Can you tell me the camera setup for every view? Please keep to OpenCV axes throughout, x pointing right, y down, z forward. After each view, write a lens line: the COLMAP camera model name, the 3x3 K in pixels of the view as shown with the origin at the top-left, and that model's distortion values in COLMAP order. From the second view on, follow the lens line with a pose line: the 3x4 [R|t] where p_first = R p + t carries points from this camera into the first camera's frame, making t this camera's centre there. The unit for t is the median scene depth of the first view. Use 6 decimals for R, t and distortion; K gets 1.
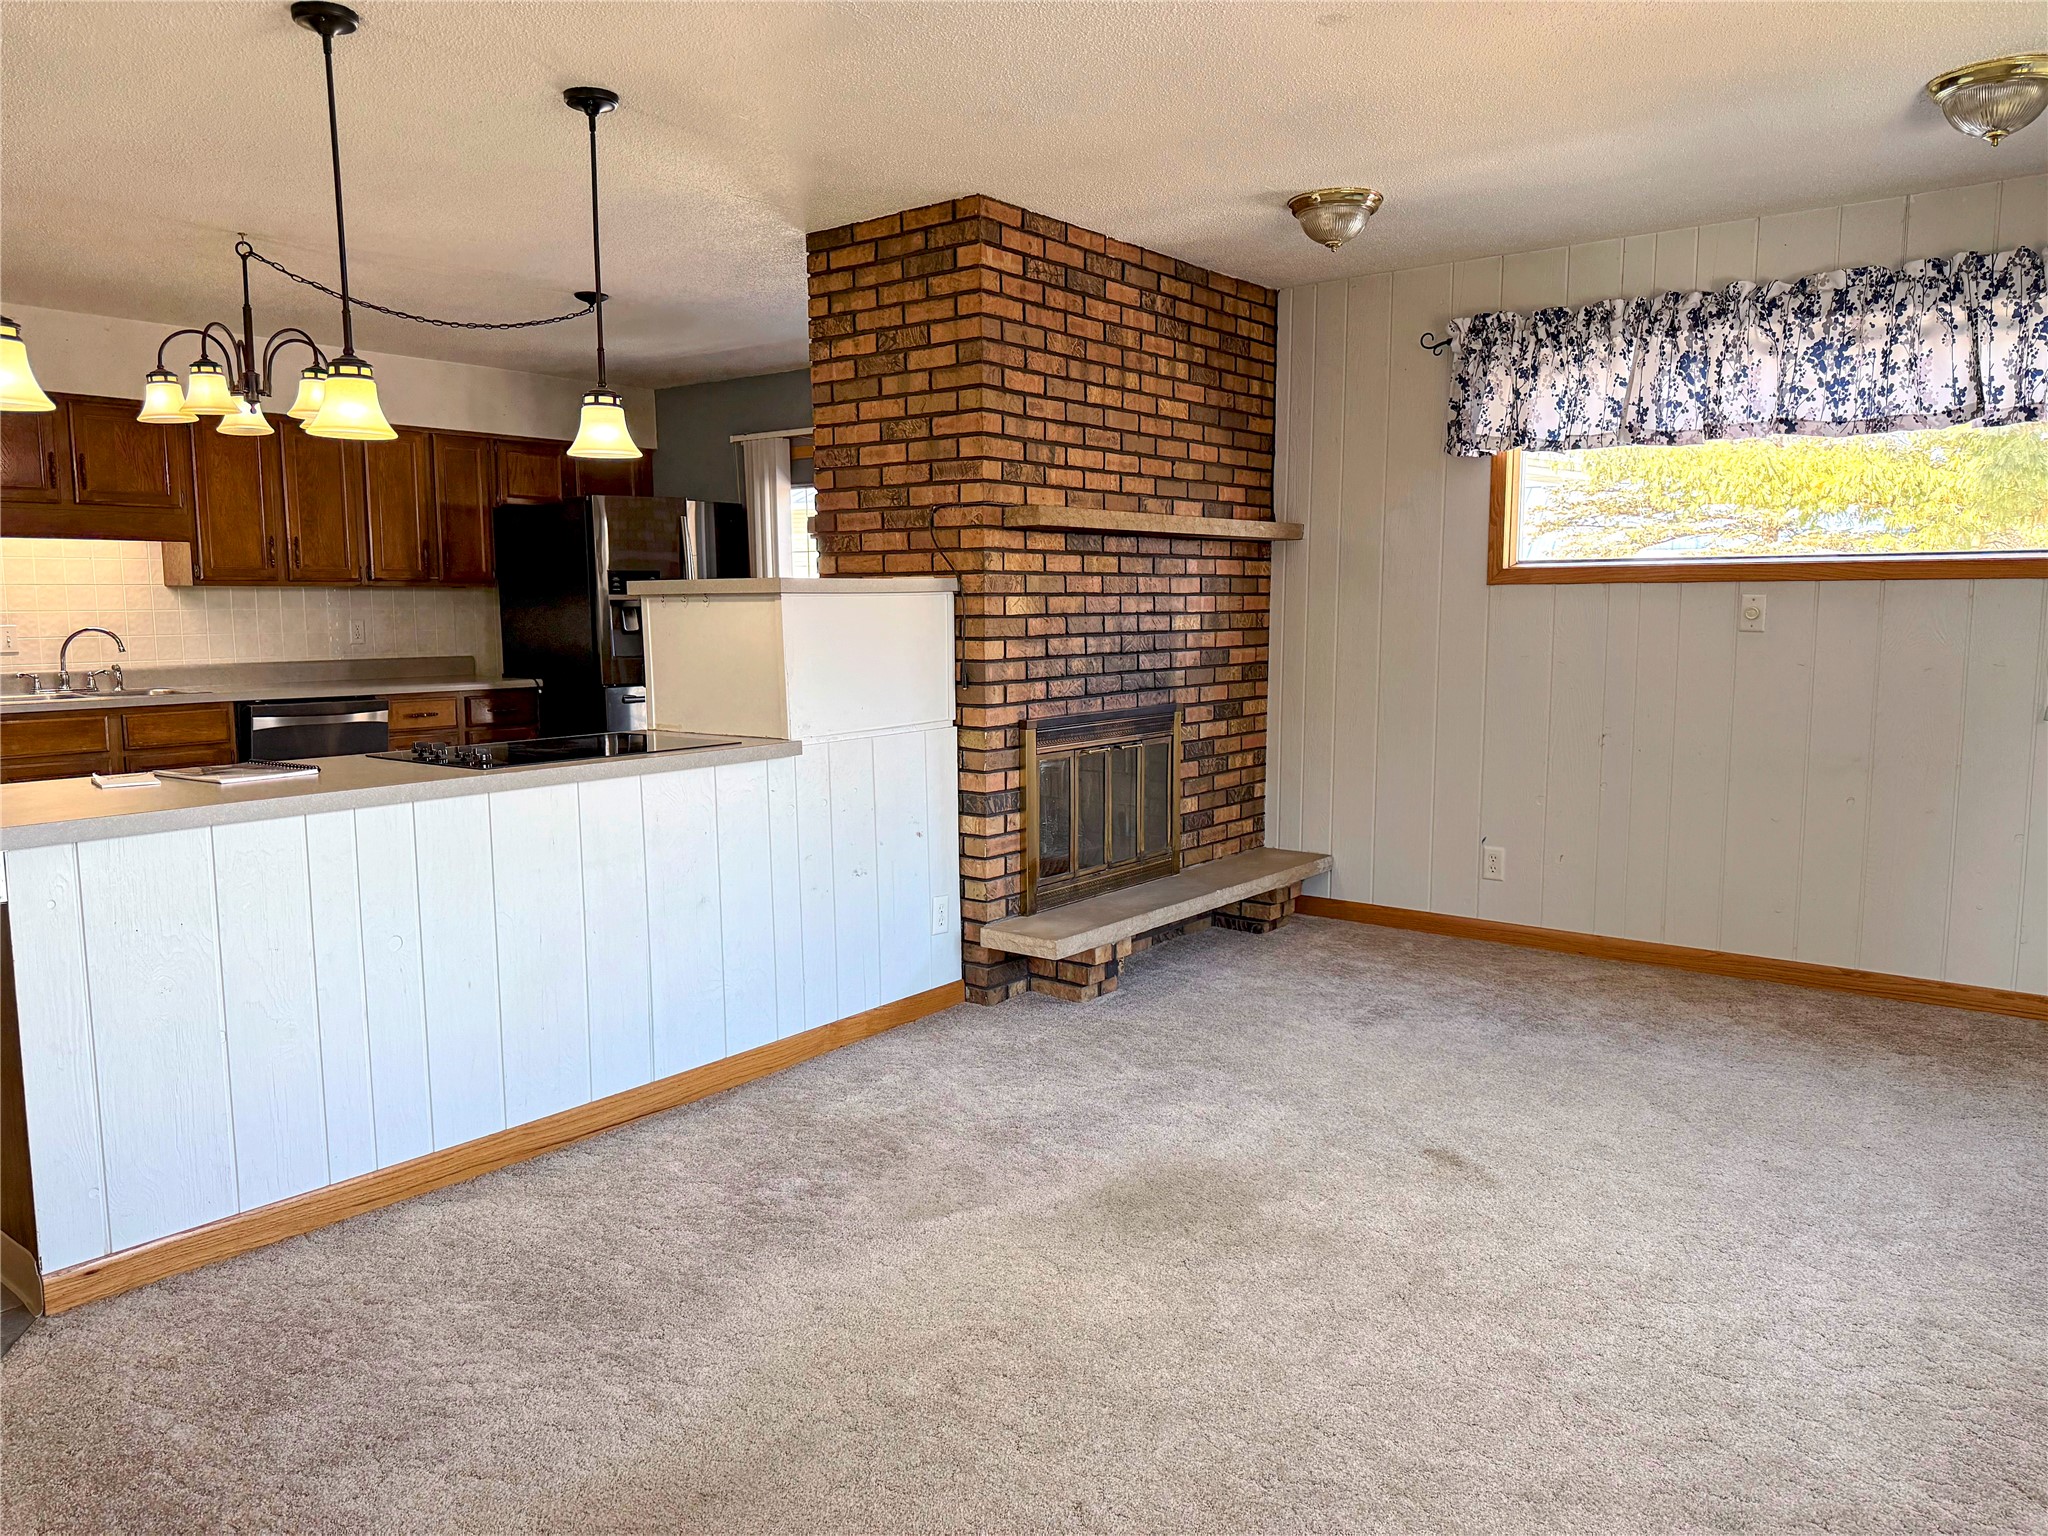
lens RADIAL K [[1456.2, 0, 984.9], [0, 1456.2, 773.8], [0, 0, 1]] dist [0.064323, -0.083346]
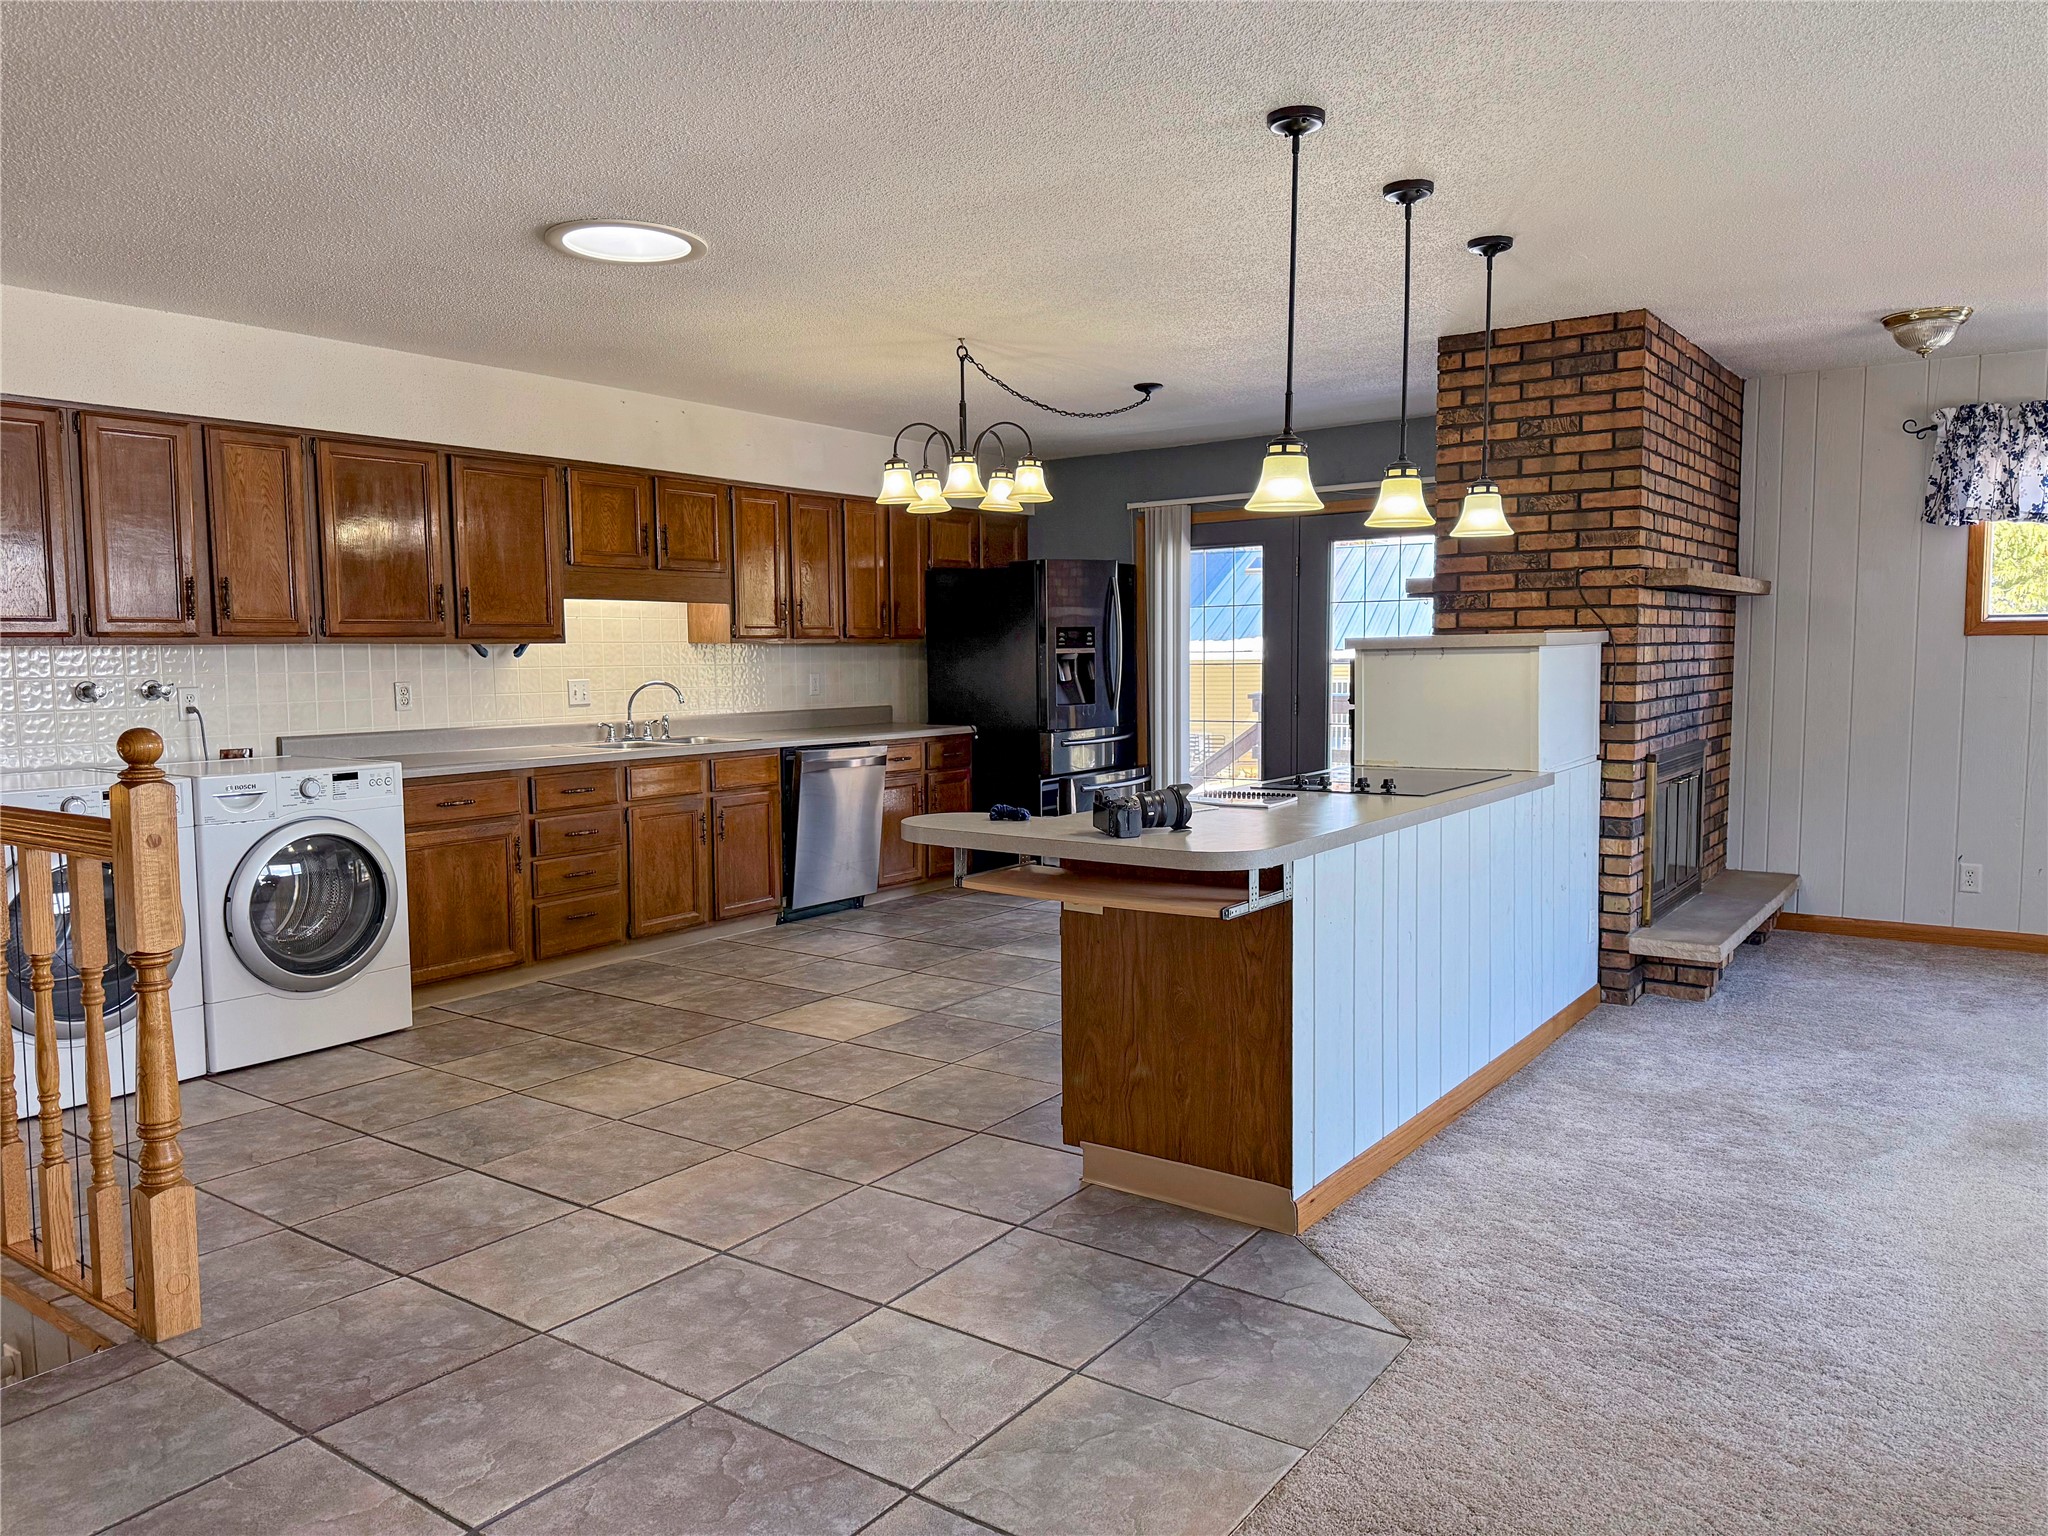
lens RADIAL K [[1456.2, 0, 1019.8], [0, 1456.2, 762.6], [0, 0, 1]] dist [0.064323, -0.083346]
pose [[0.998645, -0.009015, 0.051254, -0.505396], [0.011155, 0.999071, -0.041624, 0.012139], [-0.050831, 0.042140, 0.997818, -0.123822]]
